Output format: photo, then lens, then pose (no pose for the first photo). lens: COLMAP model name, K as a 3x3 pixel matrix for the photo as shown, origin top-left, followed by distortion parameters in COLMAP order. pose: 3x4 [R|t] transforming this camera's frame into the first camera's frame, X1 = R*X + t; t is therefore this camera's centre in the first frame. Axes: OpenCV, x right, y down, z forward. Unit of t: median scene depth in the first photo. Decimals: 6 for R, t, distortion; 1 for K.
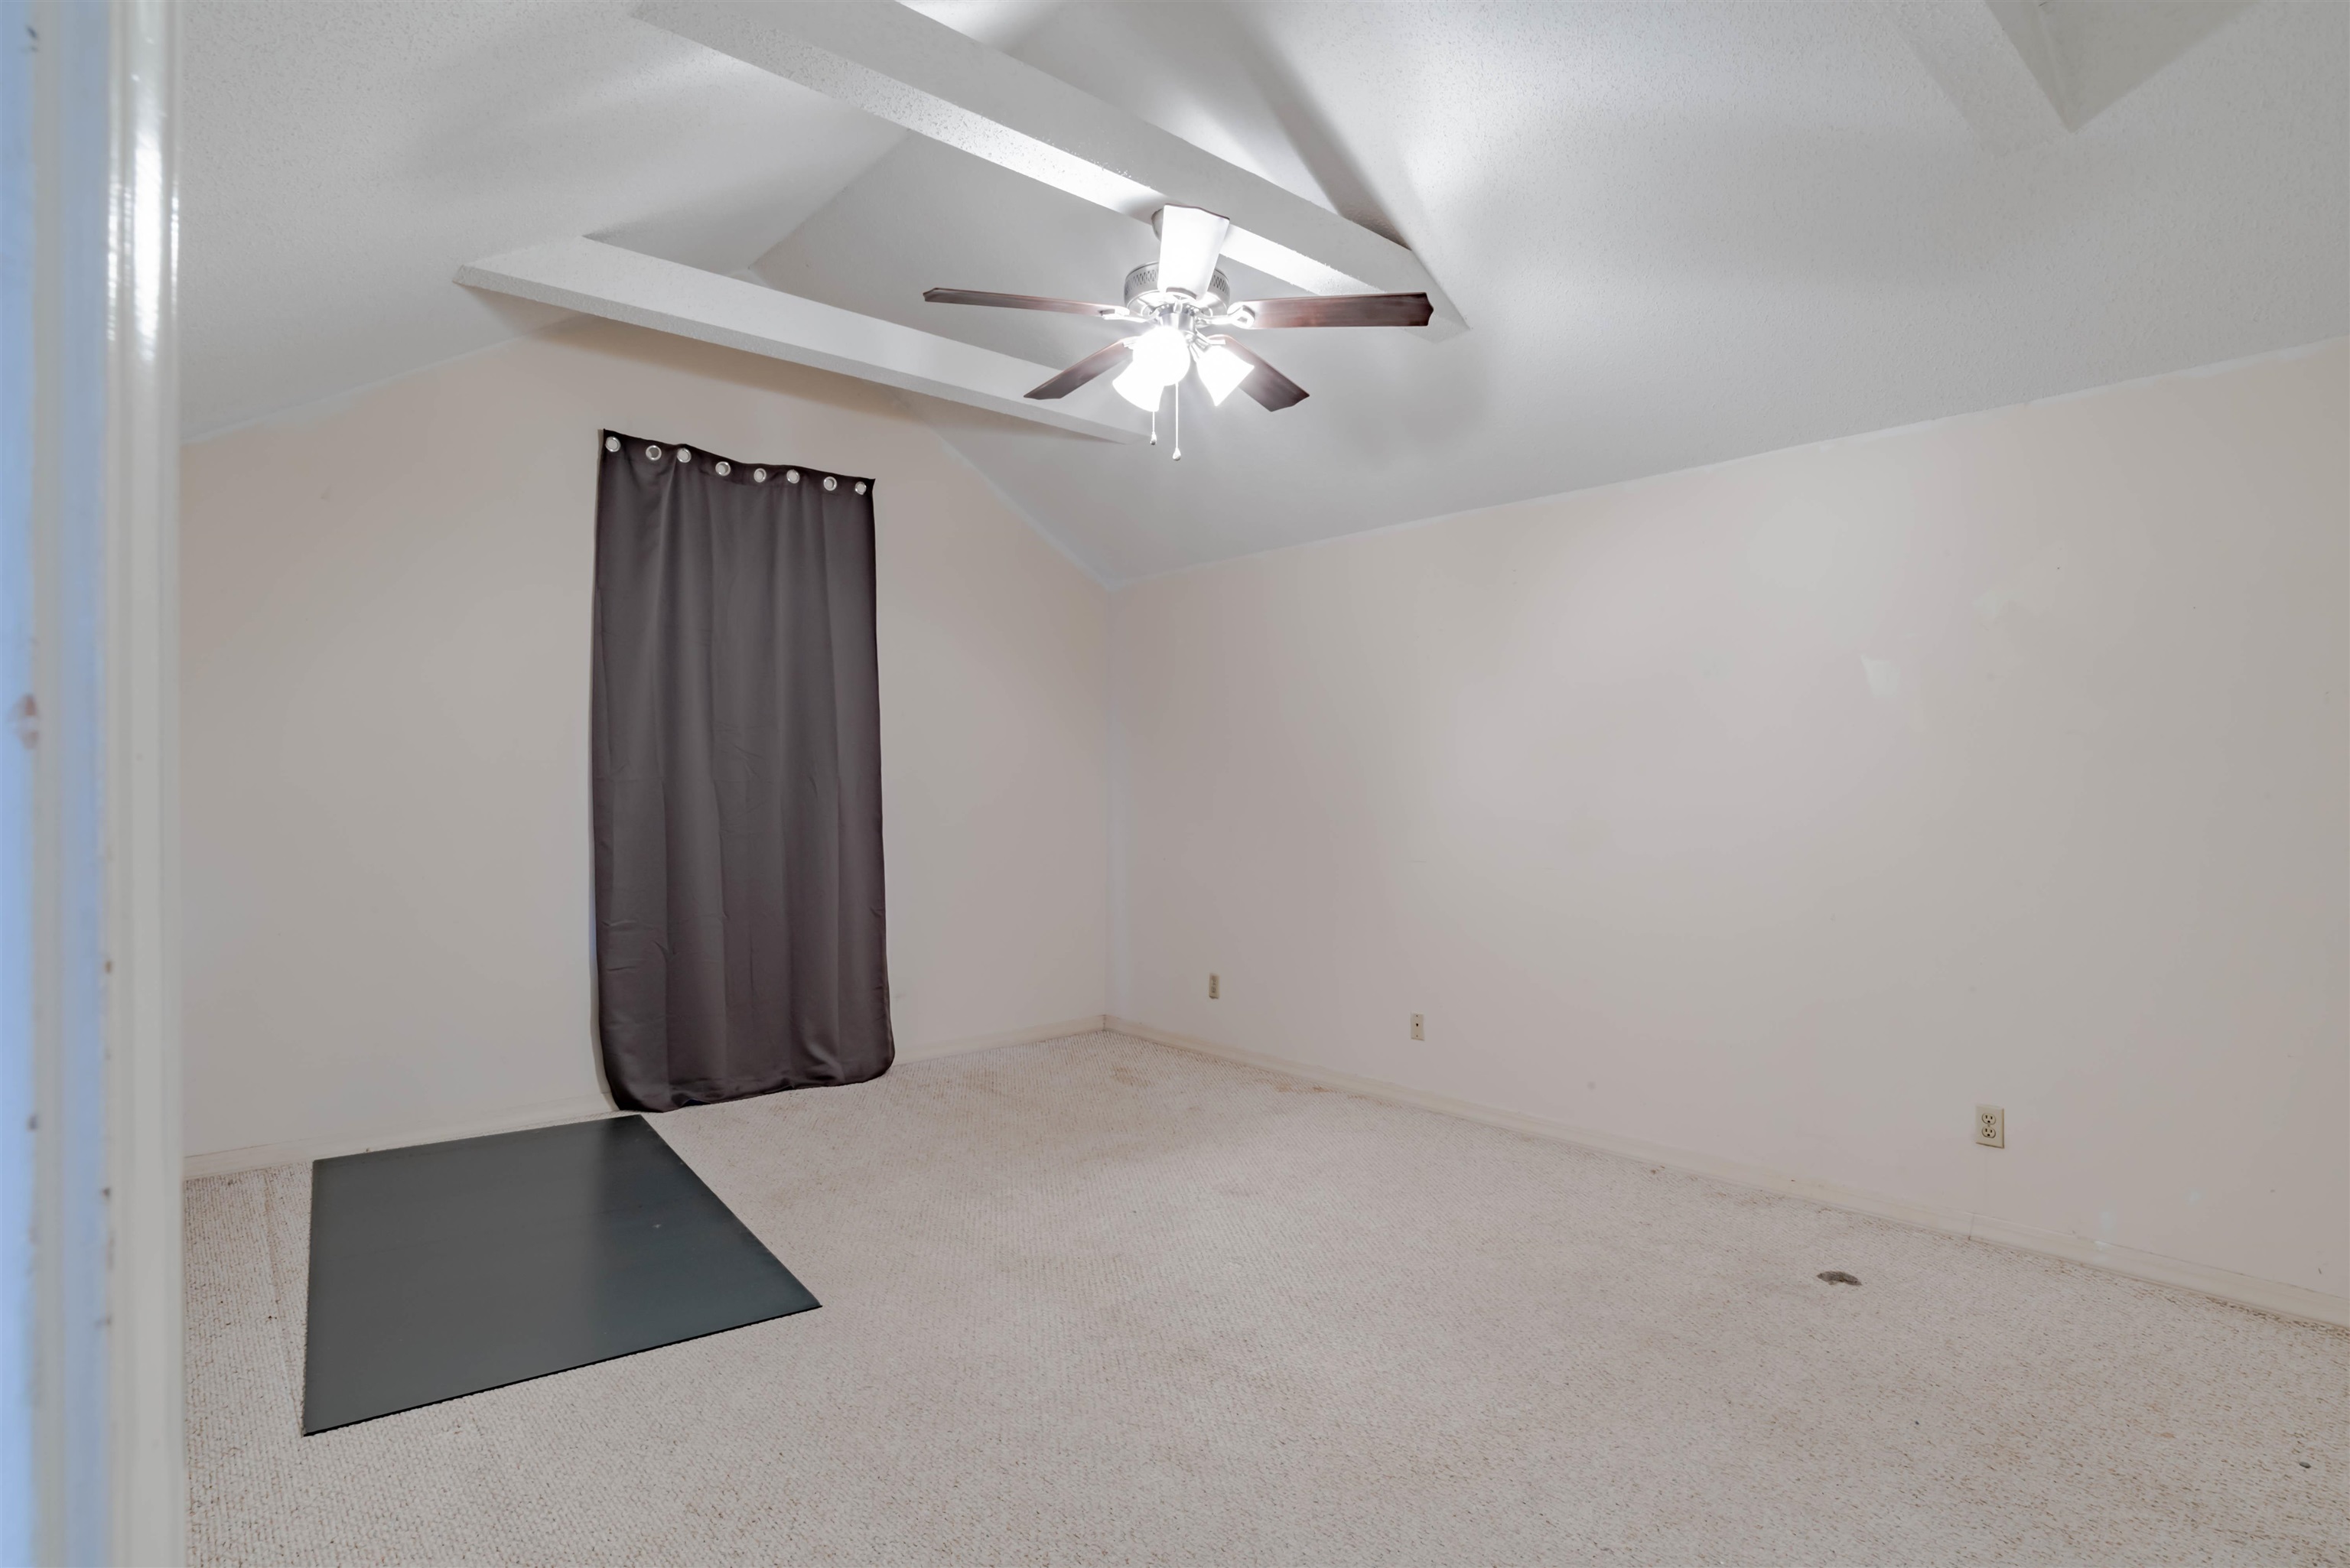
lens RADIAL K [[1193.9, 0, 1189.4], [0, 1193.9, 783.0], [0, 0, 1]] dist [-0.046539, 0.022881]
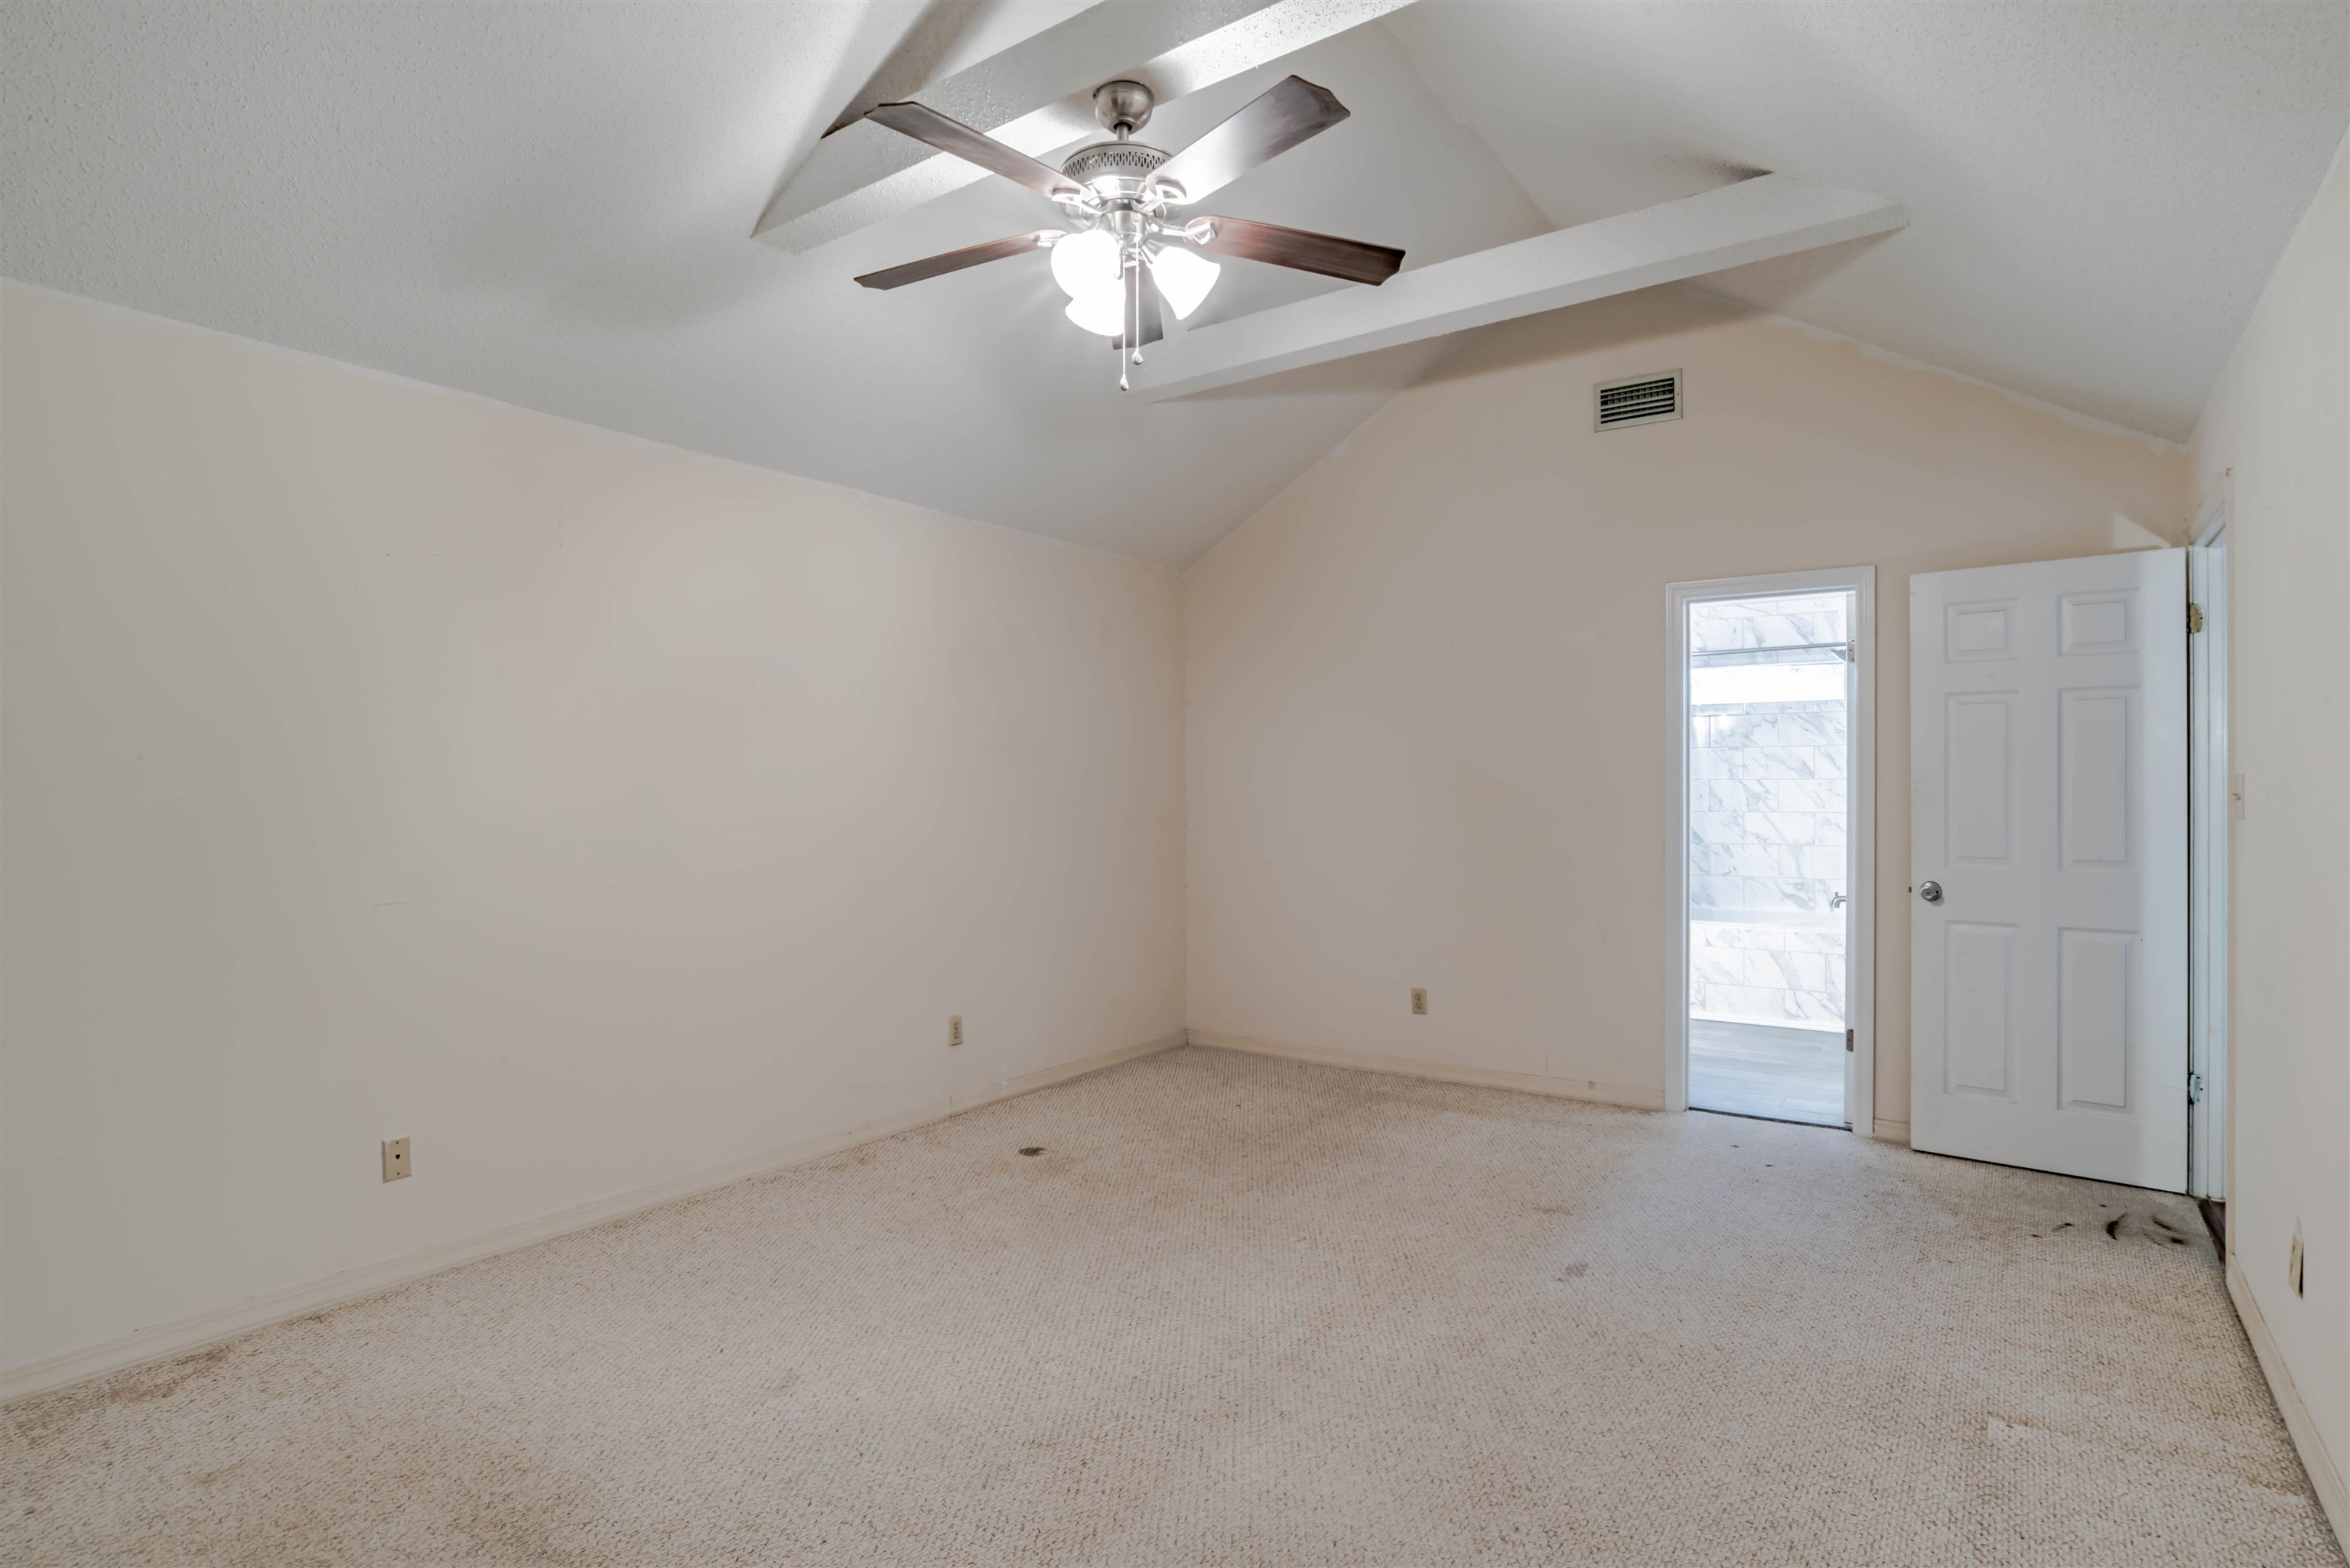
lens RADIAL K [[1193.9, 0, 1188.7], [0, 1193.9, 780.9], [0, 0, 1]] dist [-0.046539, 0.022881]
pose [[-0.205697, 0.002236, 0.978613, -0.749897], [0.003881, 0.999991, -0.001470, 0.001690], [-0.978608, 0.003496, -0.205704, 1.019398]]
